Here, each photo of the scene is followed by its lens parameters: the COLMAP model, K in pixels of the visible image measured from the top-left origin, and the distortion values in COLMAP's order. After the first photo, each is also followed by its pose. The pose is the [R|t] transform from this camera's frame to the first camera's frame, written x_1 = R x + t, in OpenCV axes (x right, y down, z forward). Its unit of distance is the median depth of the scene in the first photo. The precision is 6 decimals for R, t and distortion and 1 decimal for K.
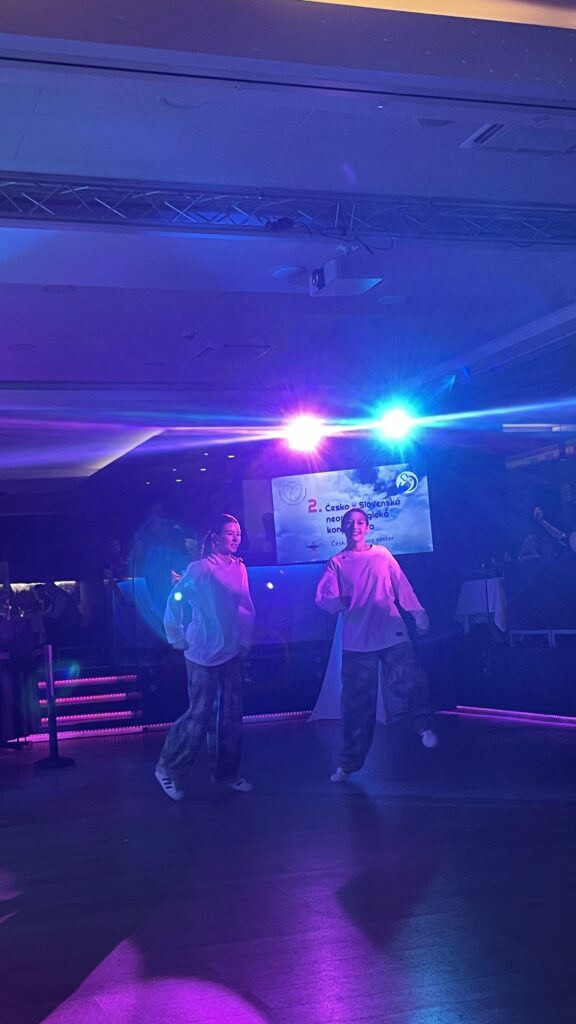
lens RADIAL K [[1293.8, 0, 290.3], [0, 1293.8, 509.0], [0, 0, 1]] dist [0.078595, 0.000000]
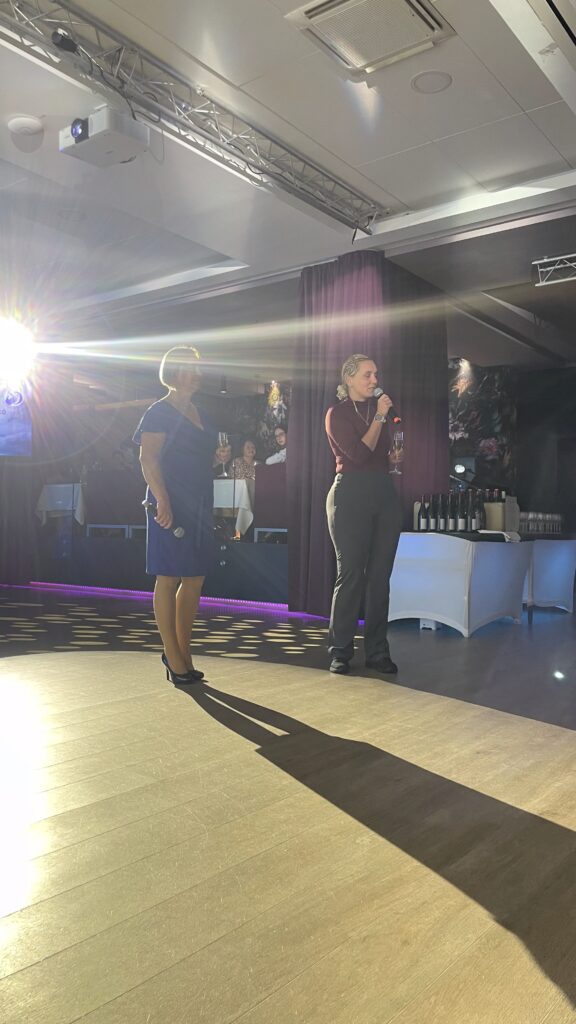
lens RADIAL K [[764.1, 0, 320.8], [0, 764.1, 503.9], [0, 0, 1]] dist [0.069246, -0.029366]
pose [[0.822168, 0.064071, 0.565627, -0.071185], [-0.097333, 0.994835, 0.028790, 0.027876], [-0.560861, -0.078724, 0.824158, 0.233327]]
